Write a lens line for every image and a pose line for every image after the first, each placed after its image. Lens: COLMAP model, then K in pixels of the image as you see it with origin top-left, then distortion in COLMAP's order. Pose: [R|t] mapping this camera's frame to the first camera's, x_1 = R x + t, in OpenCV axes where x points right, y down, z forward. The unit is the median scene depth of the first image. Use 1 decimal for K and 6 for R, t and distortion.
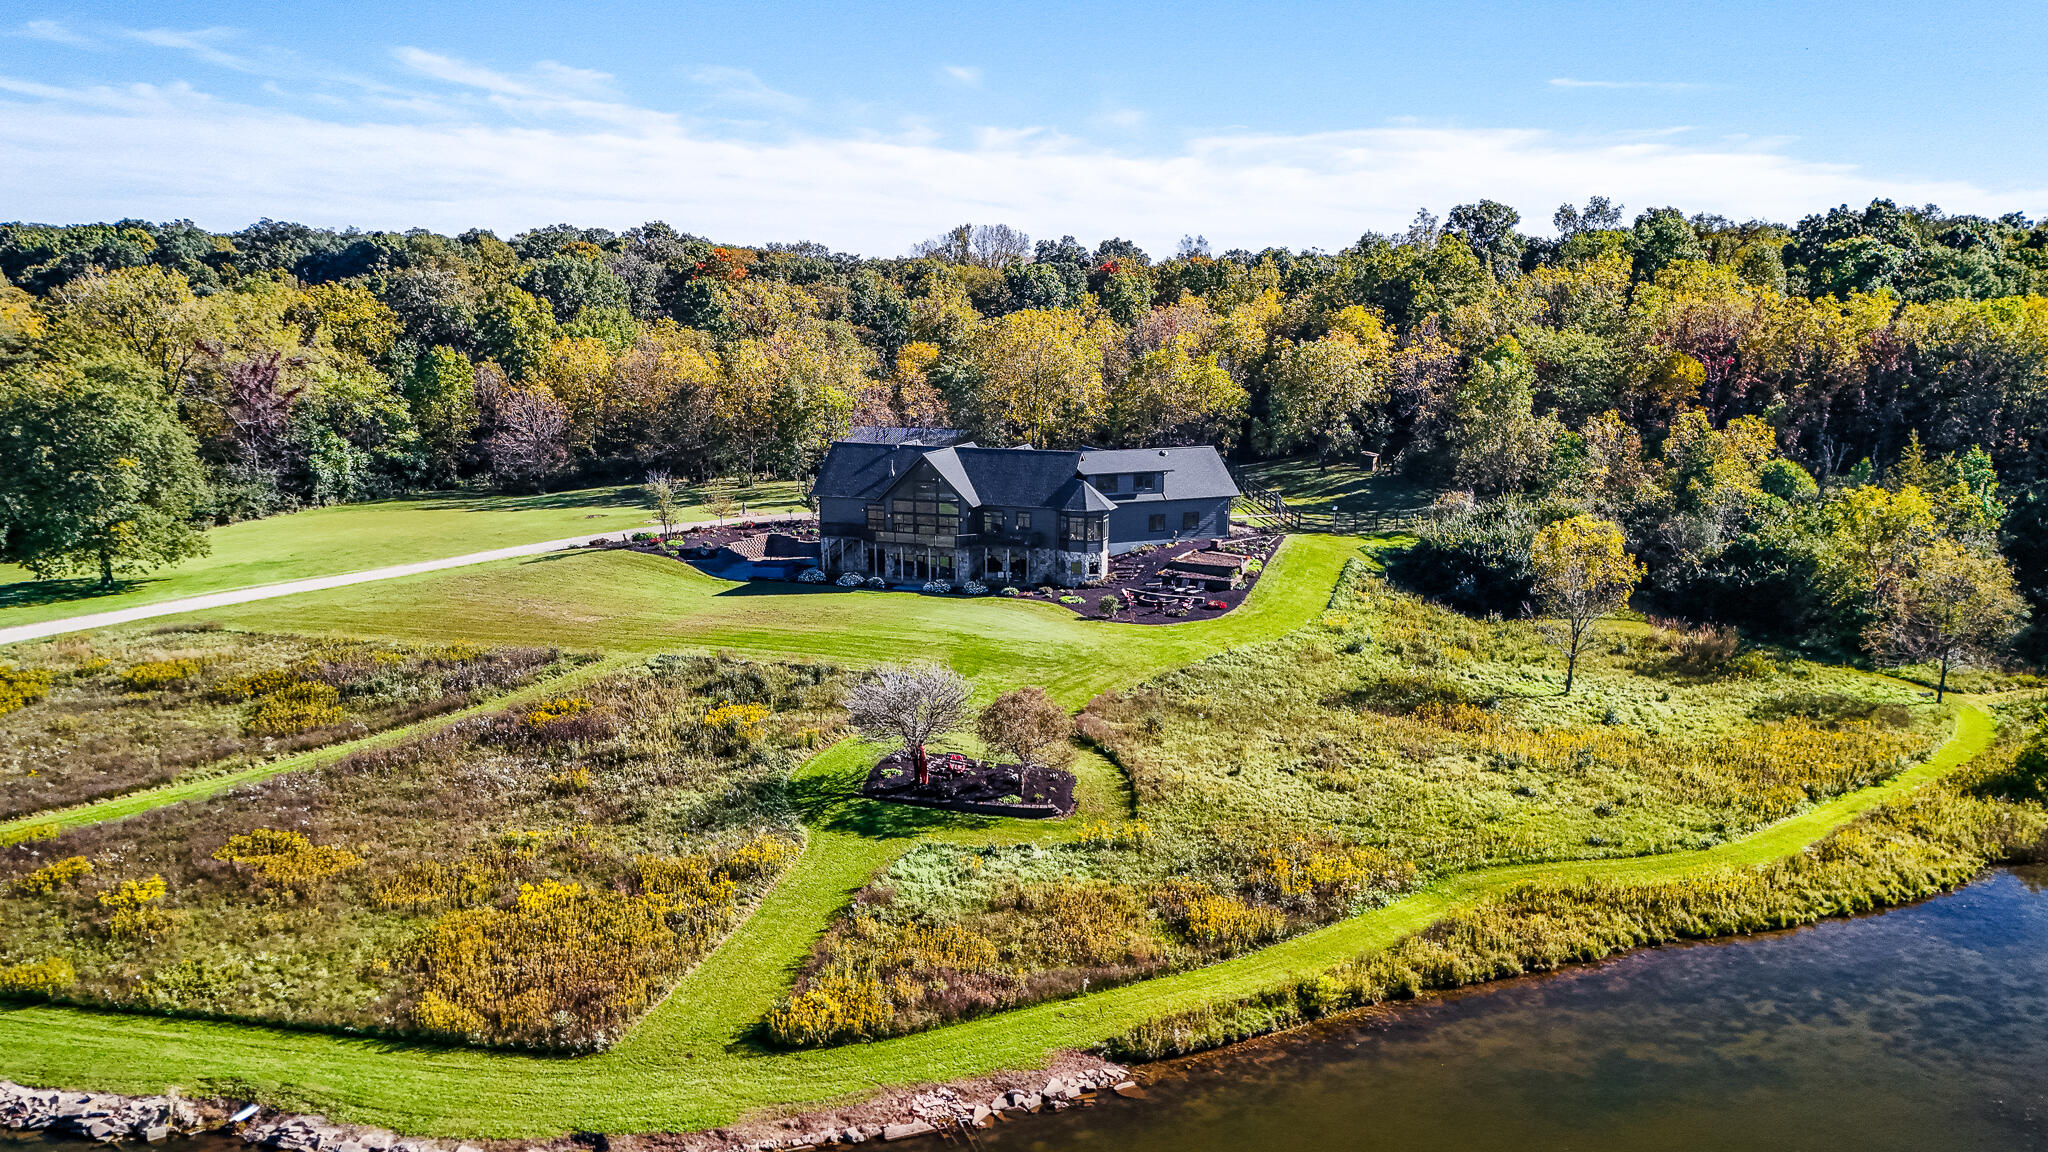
lens RADIAL K [[1678.5, 0, 1062.7], [0, 1678.5, 535.8], [0, 0, 1]] dist [0.119470, -0.145567]
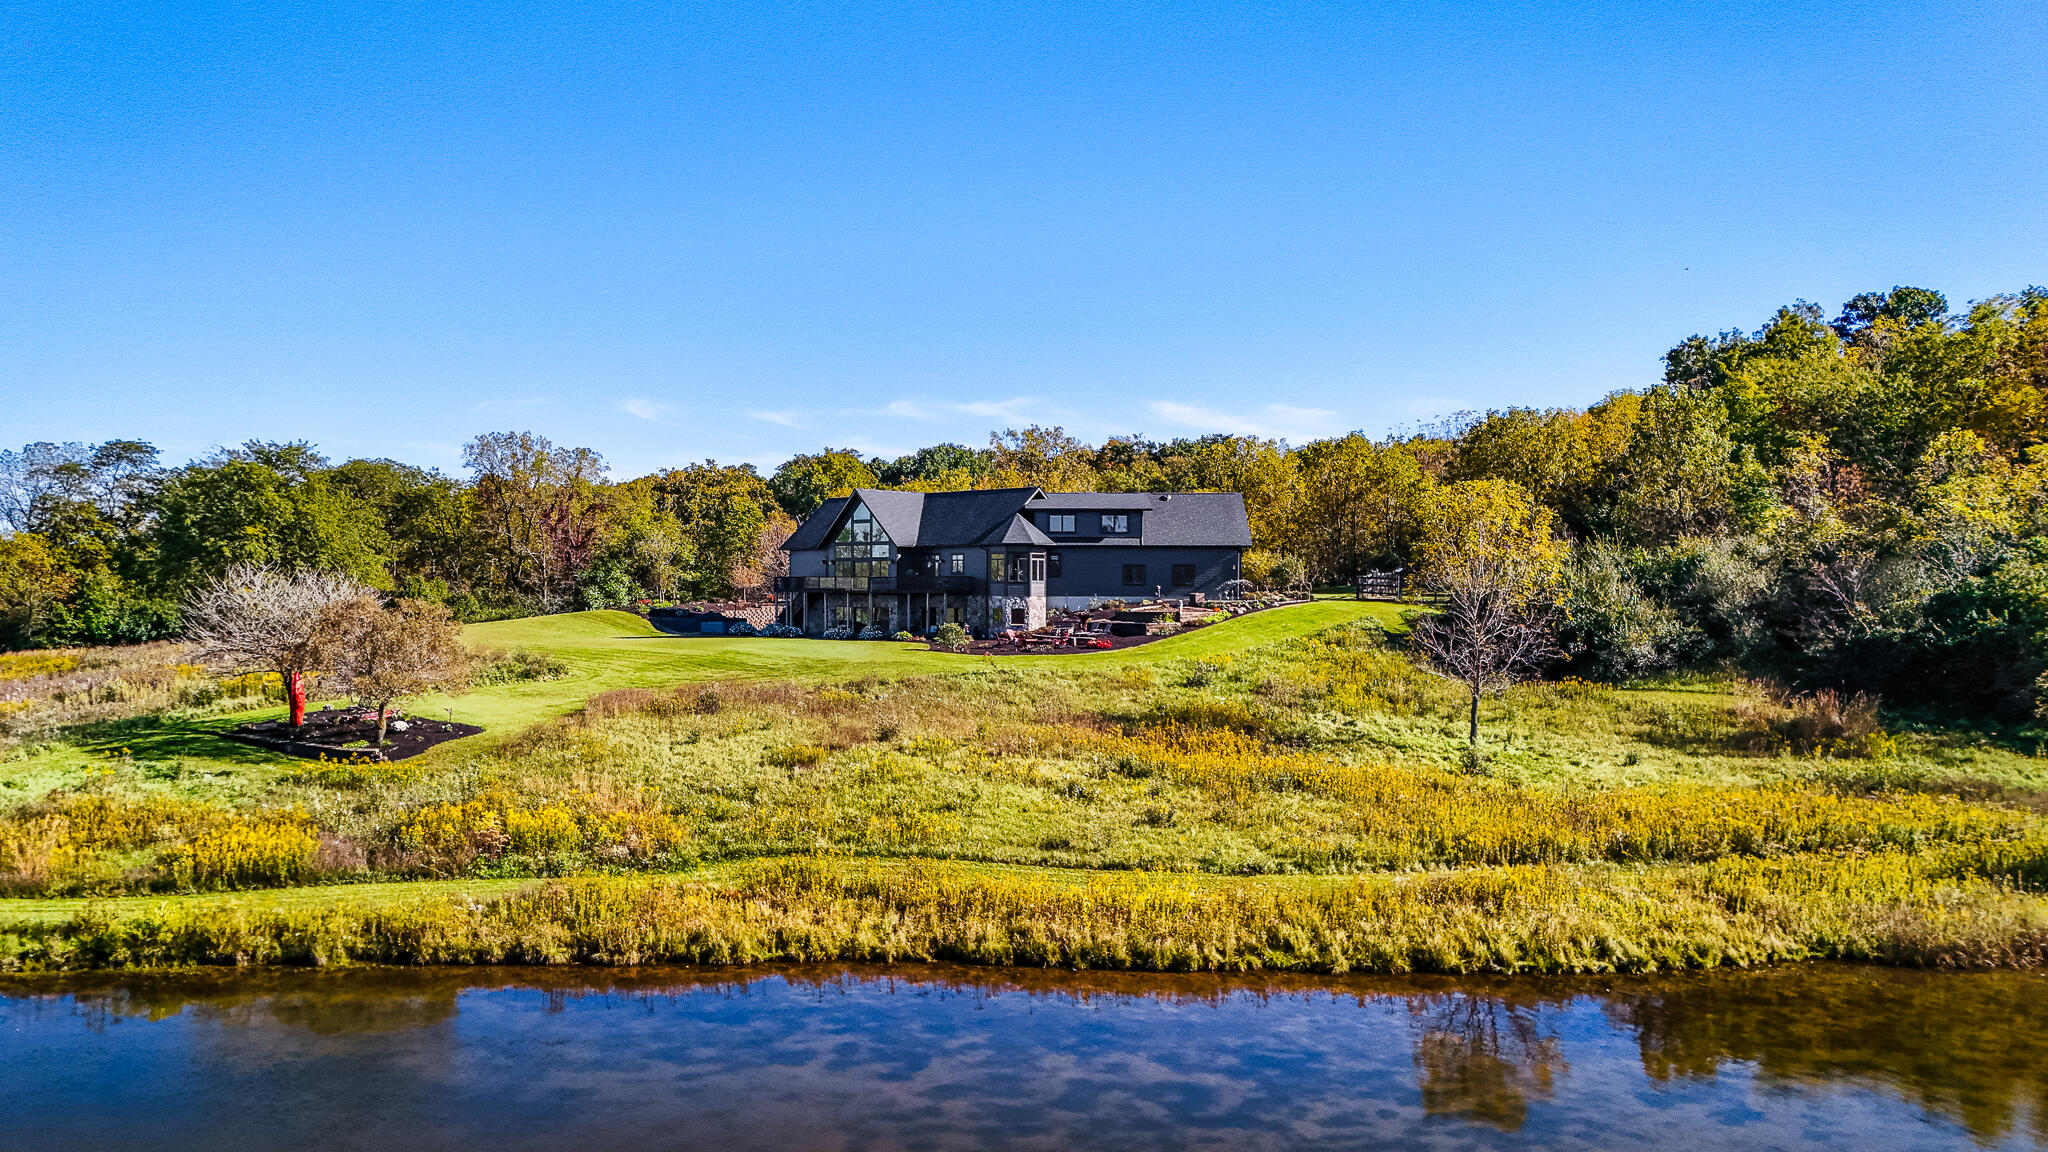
lens RADIAL K [[1588.2, 0, 1018.1], [0, 1588.2, 576.3], [0, 0, 1]] dist [0.051790, 0.000590]
pose [[0.899998, -0.006947, -0.435838, 0.341084], [-0.060446, 0.988224, -0.140571, 0.104243], [0.431682, 0.152858, 0.888980, 0.302864]]
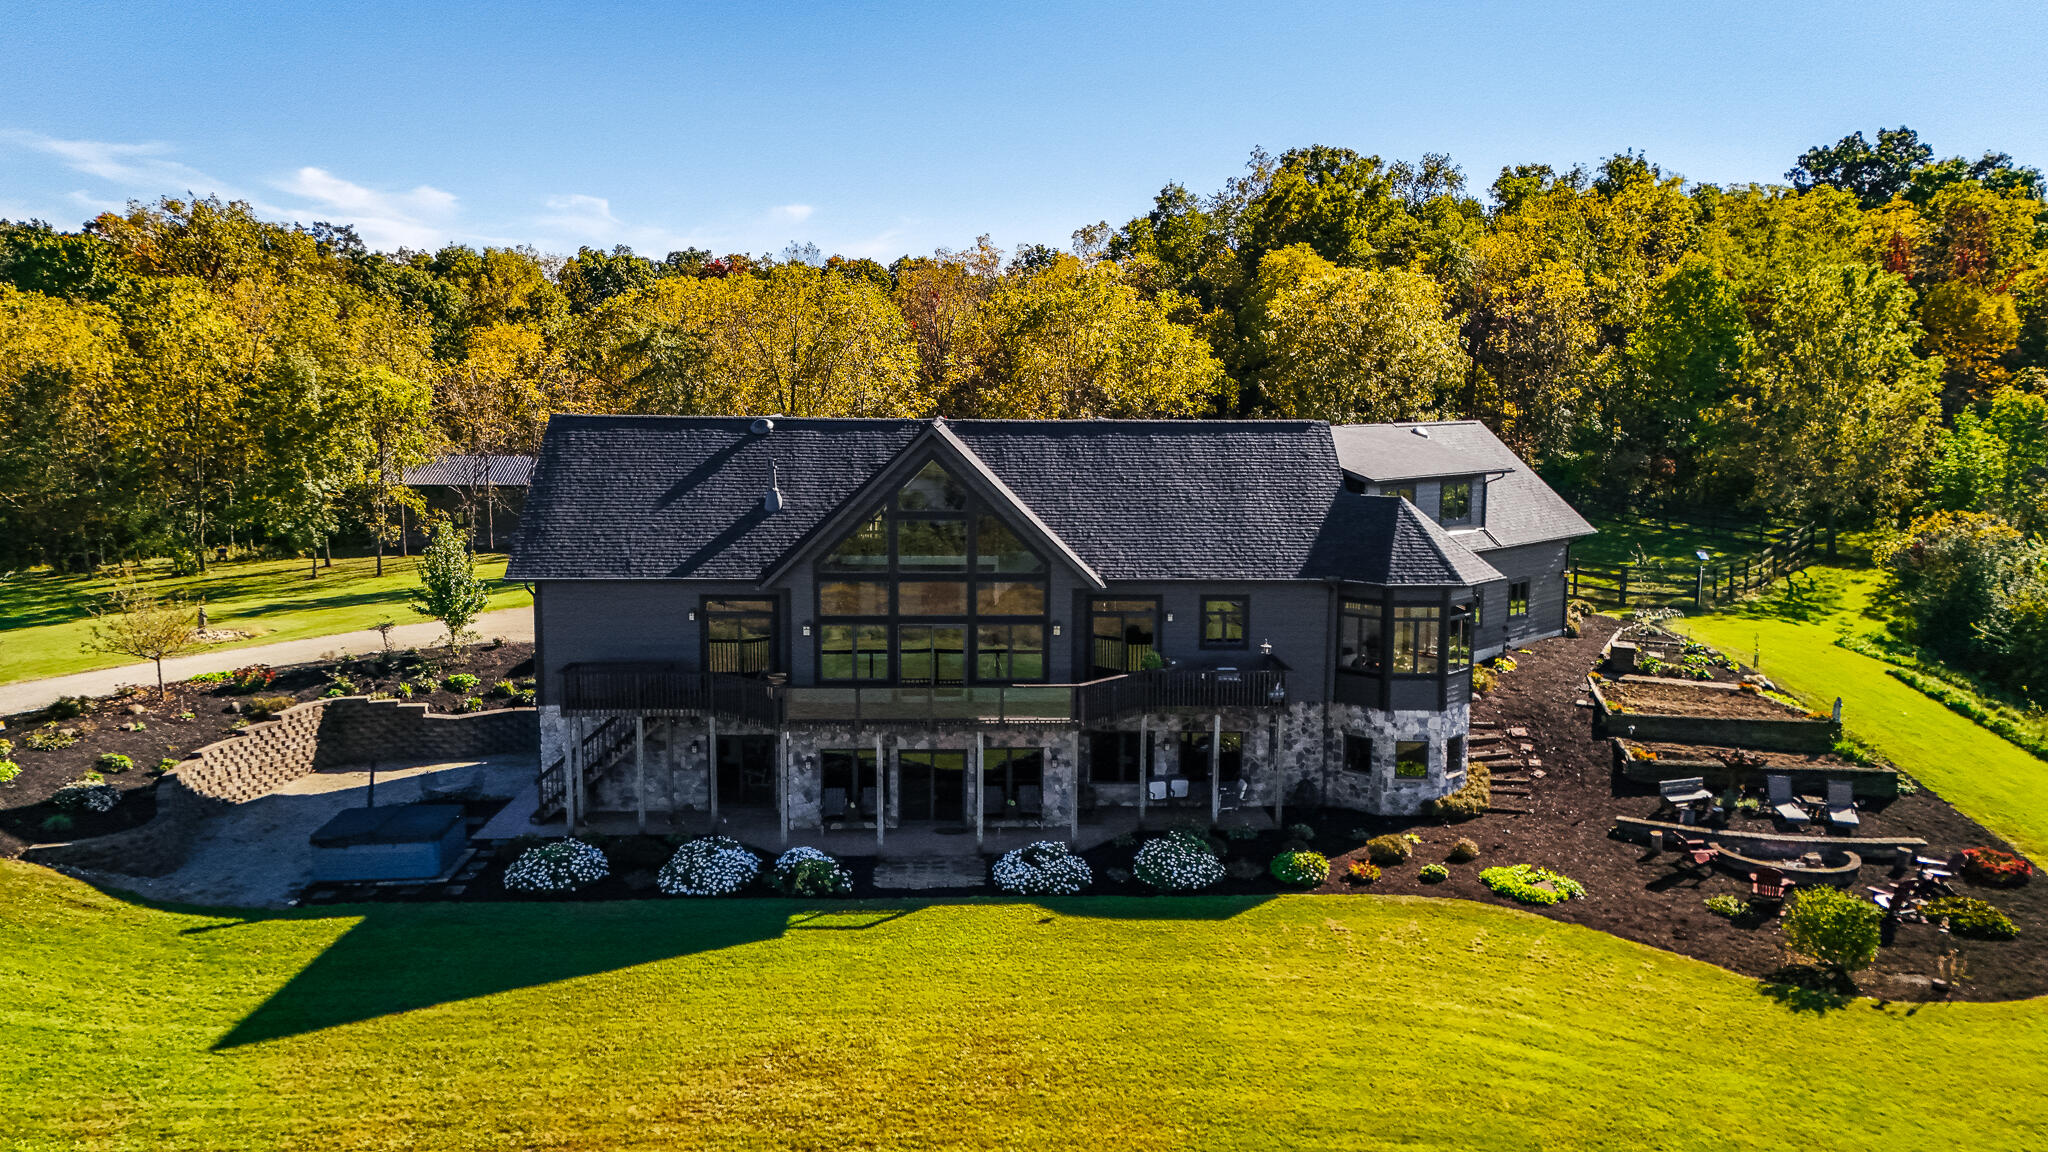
lens RADIAL K [[1463.4, 0, 1037.7], [0, 1463.4, 573.4], [0, 0, 1]] dist [0.140590, -0.187206]
pose [[0.937920, -0.040272, 0.344506, -0.153807], [0.048763, 0.998682, -0.016014, -0.015526], [-0.343407, 0.031819, 0.938647, 0.724153]]
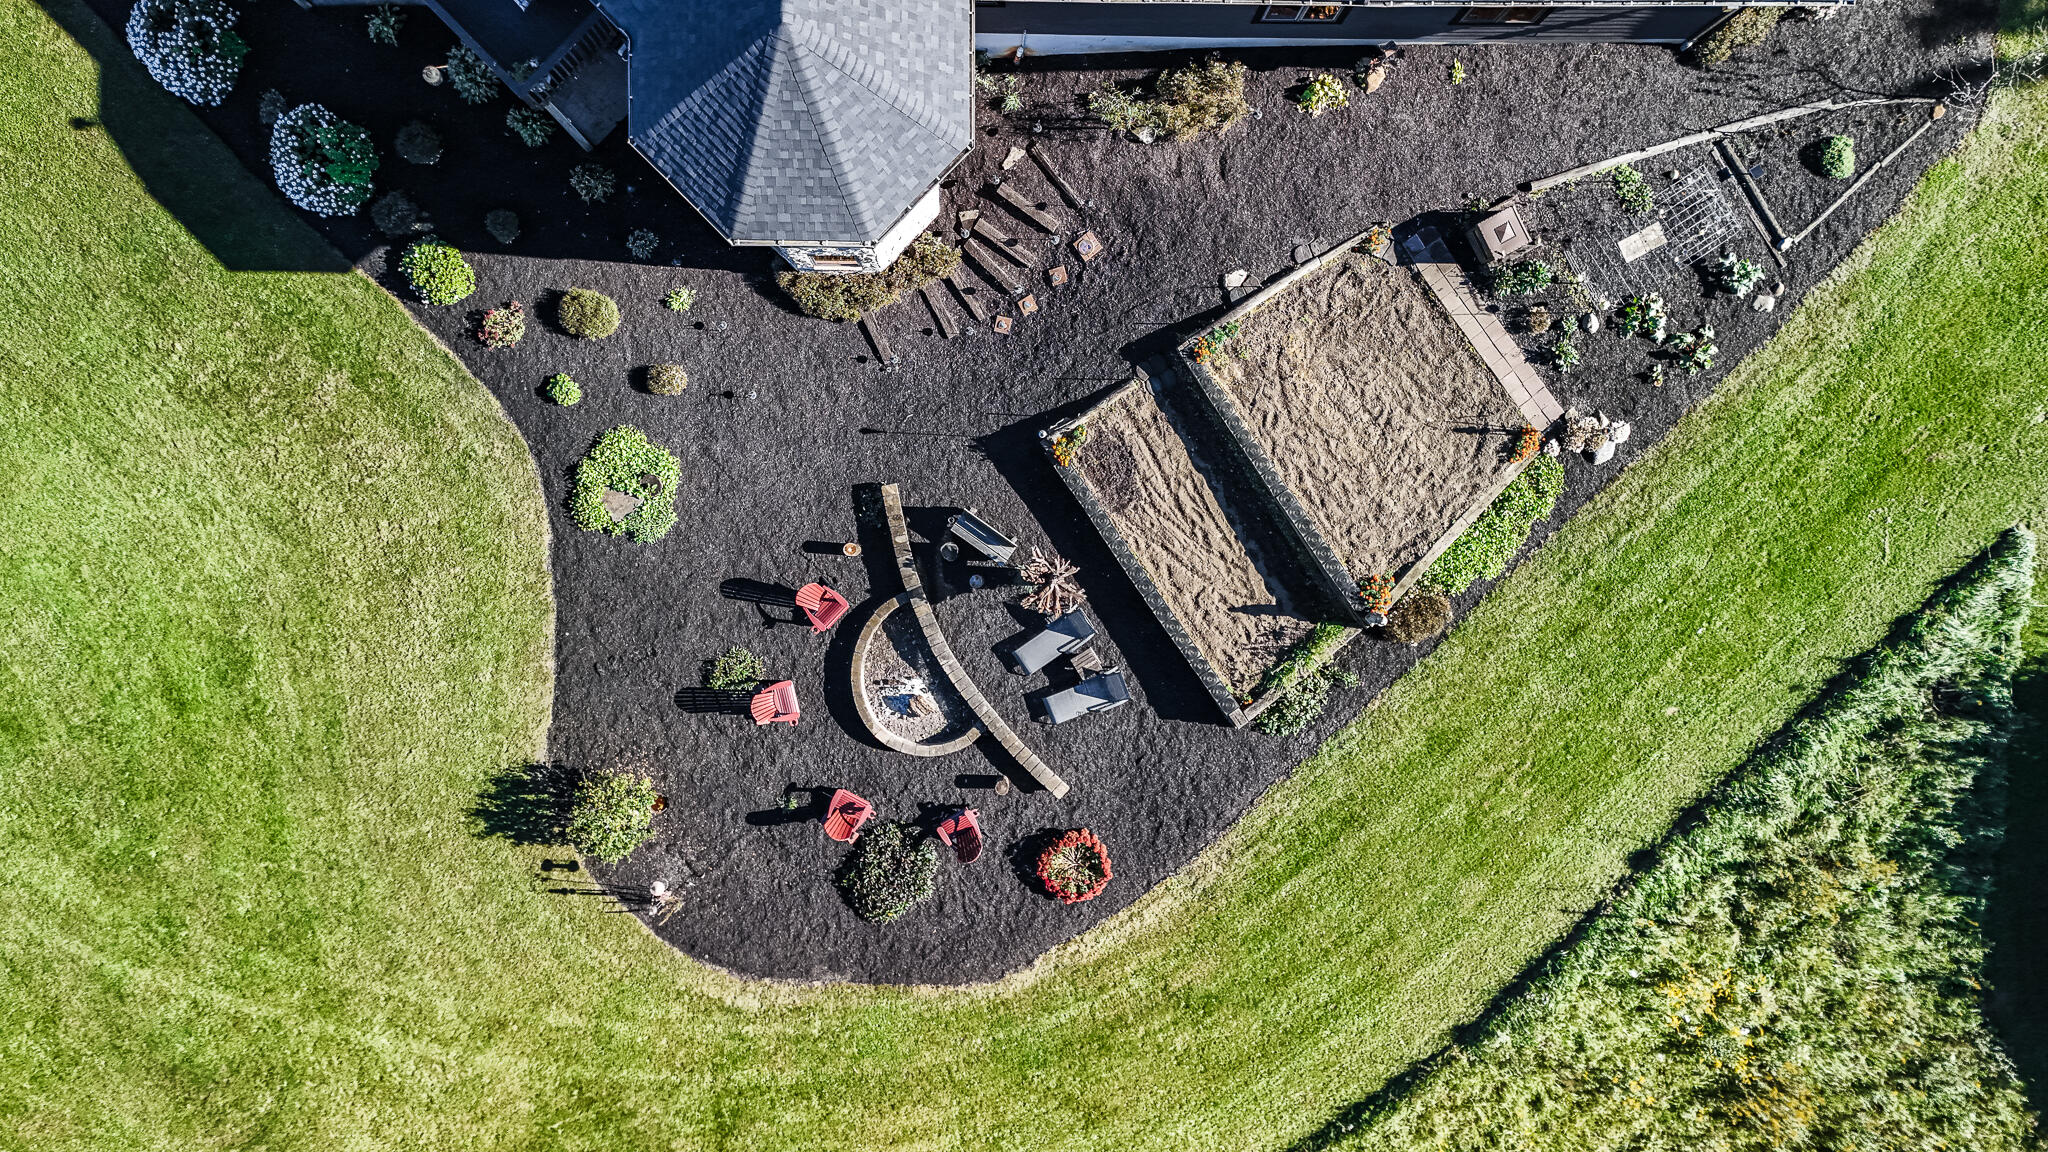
lens RADIAL K [[1483.6, 0, 1034.8], [0, 1483.6, 576.4], [0, 0, 1]] dist [0.107951, -0.095221]
pose [[0.886160, 0.462610, 0.026687, 0.054707], [-0.092257, 0.119698, 0.988515, -0.171269], [0.454102, -0.878444, 0.148750, 0.911170]]
